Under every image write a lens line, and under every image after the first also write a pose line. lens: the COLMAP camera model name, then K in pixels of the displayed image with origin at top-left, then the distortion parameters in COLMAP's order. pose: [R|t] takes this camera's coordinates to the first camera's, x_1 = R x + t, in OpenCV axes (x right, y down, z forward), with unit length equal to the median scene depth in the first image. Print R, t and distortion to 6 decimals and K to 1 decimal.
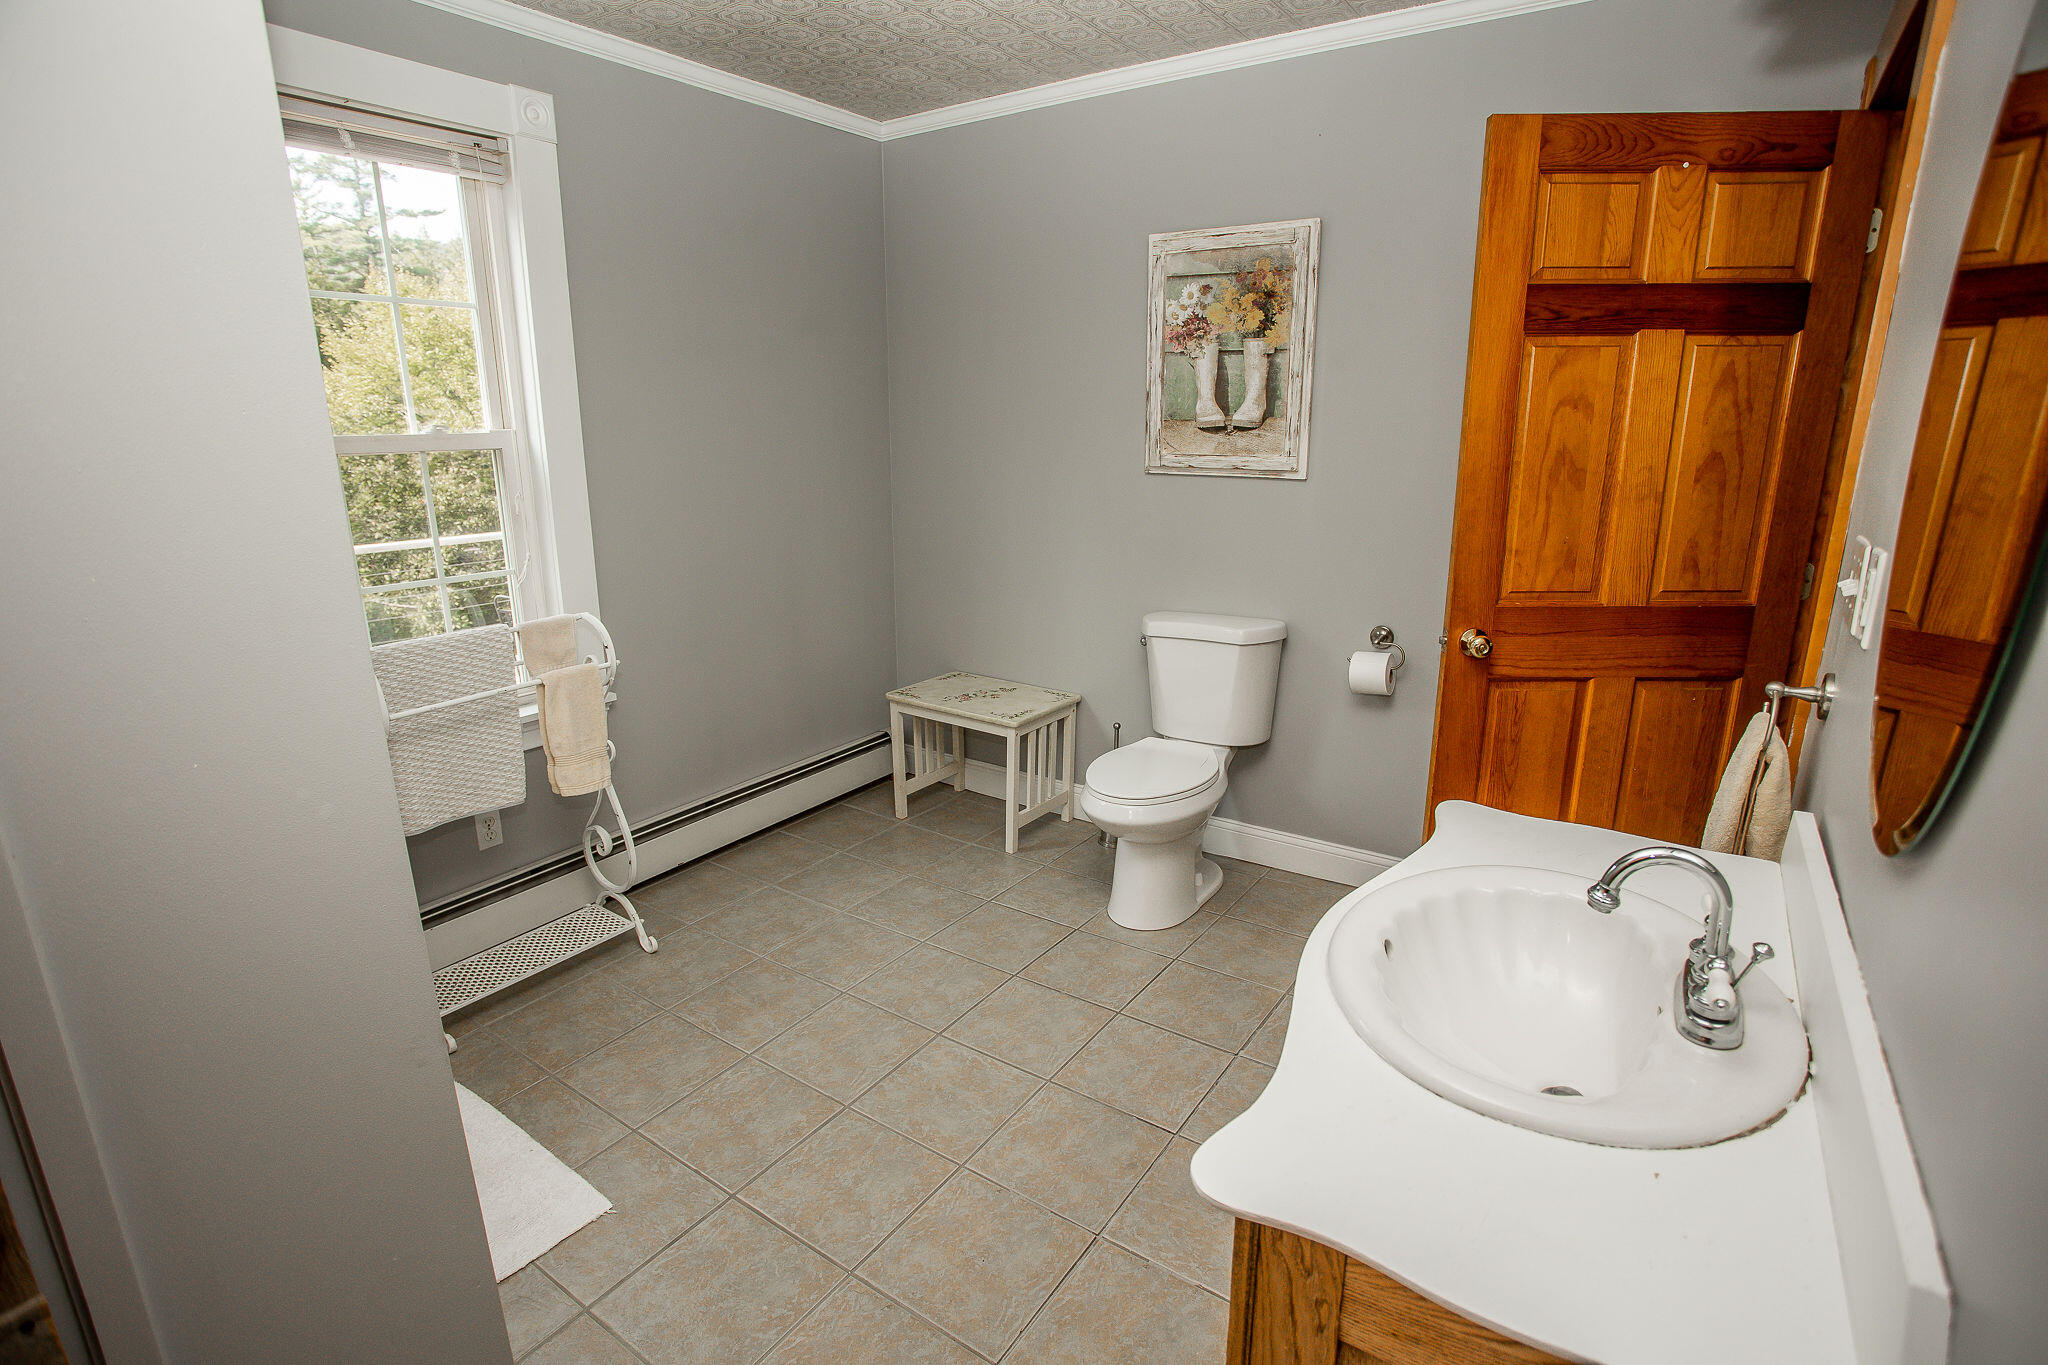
lens RADIAL K [[1030.5, 0, 966.7], [0, 1030.5, 679.9], [0, 0, 1]] dist [0.029700, 0.000077]
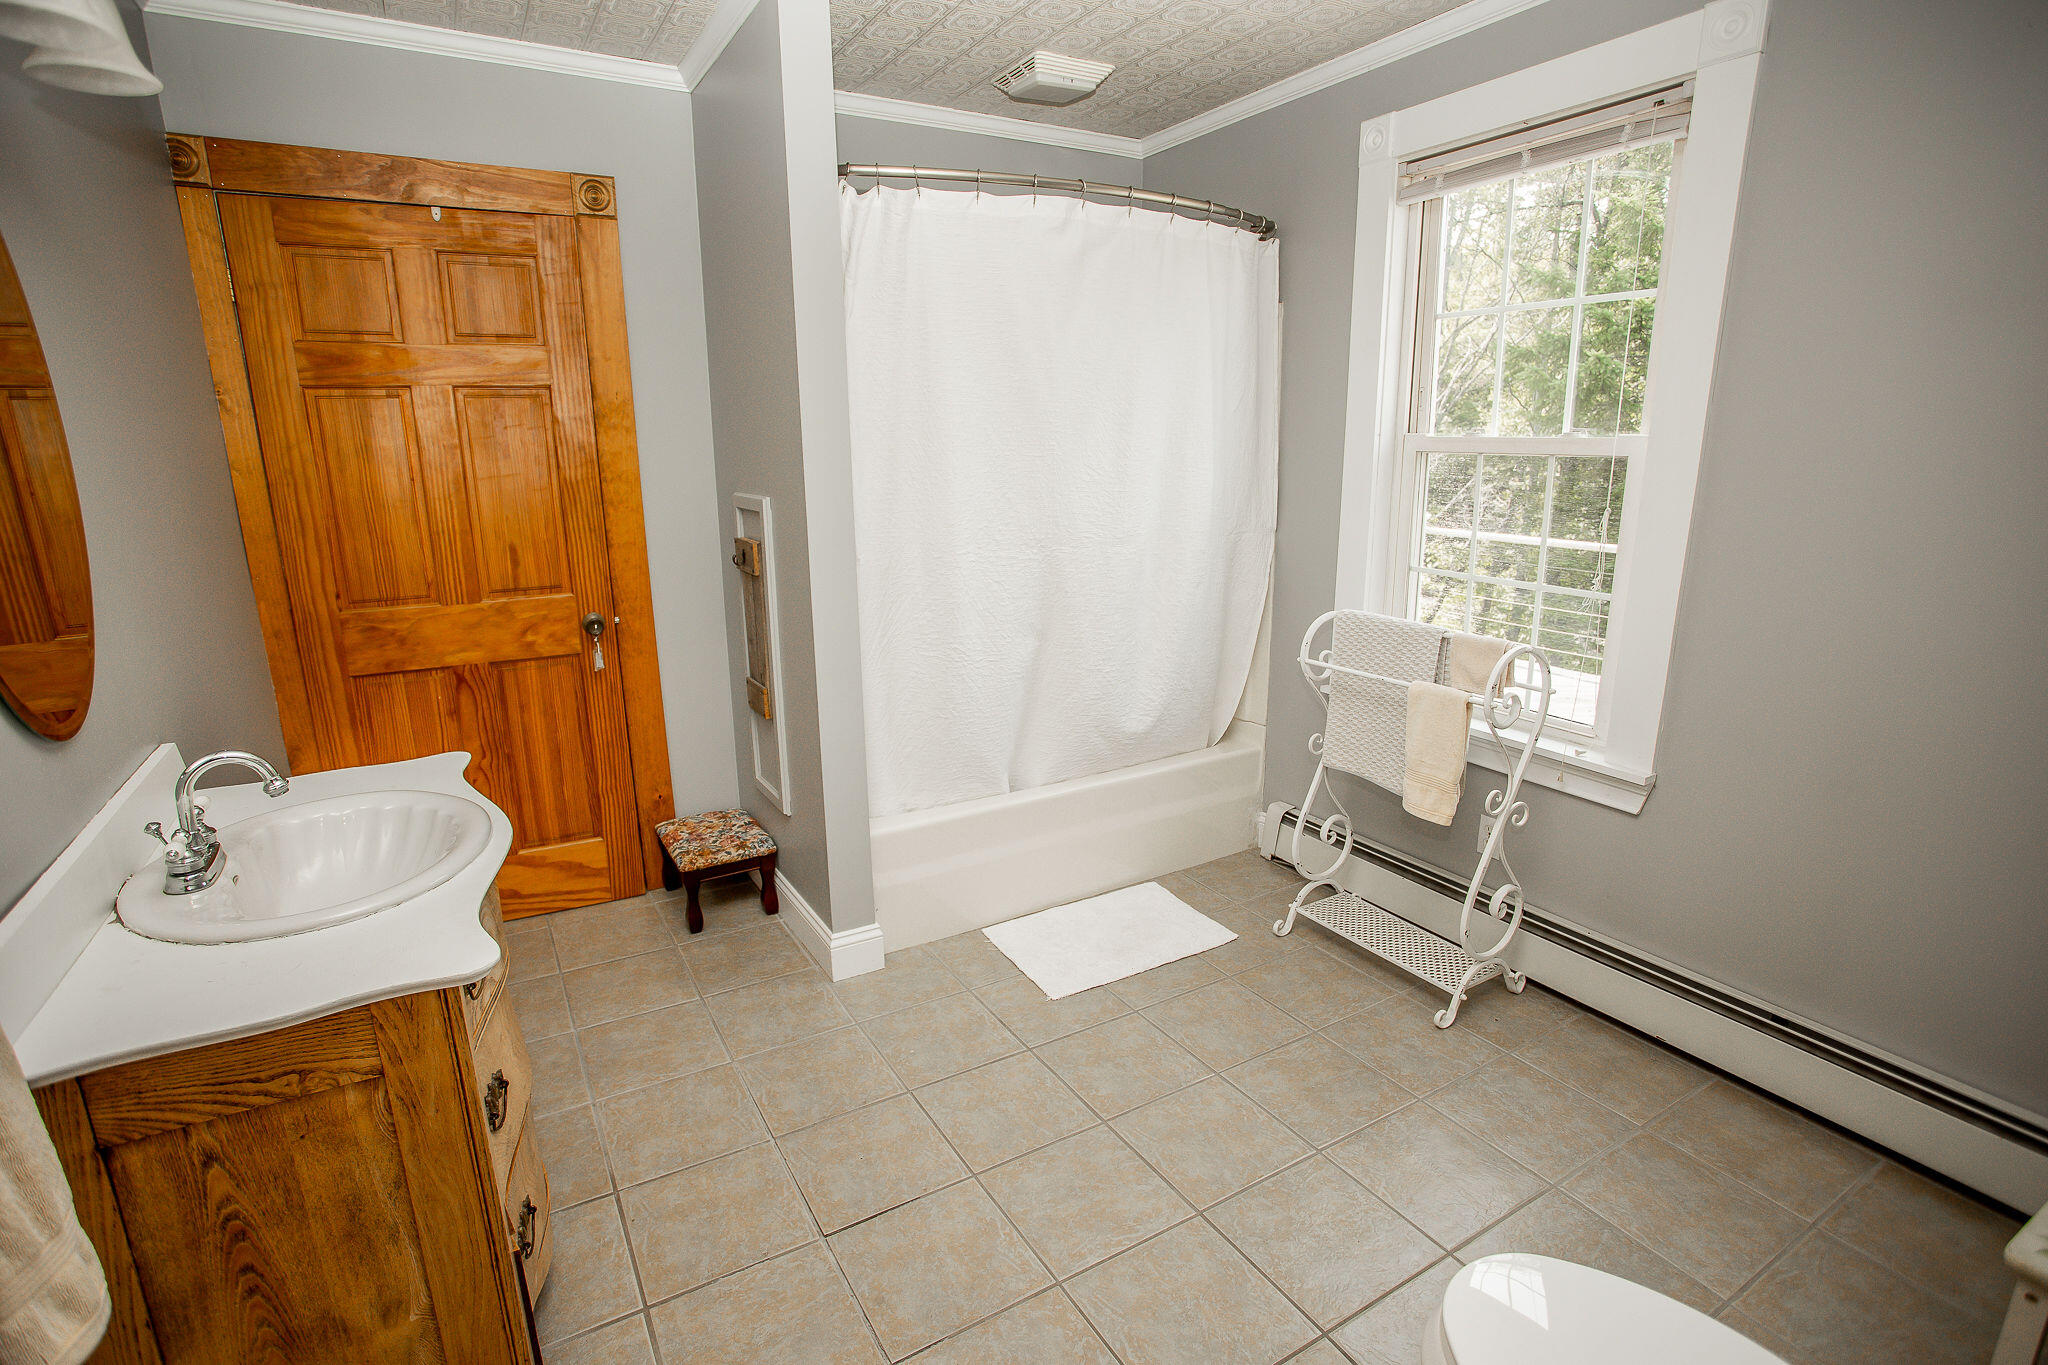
lens RADIAL K [[994.7, 0, 1020.3], [0, 994.7, 680.0], [0, 0, 1]] dist [-0.068827, 0.029223]
pose [[-0.386080, 0.228178, -0.893799, 0.579928], [-0.224251, 0.916642, 0.330876, -0.228793], [0.894792, 0.328180, -0.302728, 0.970238]]
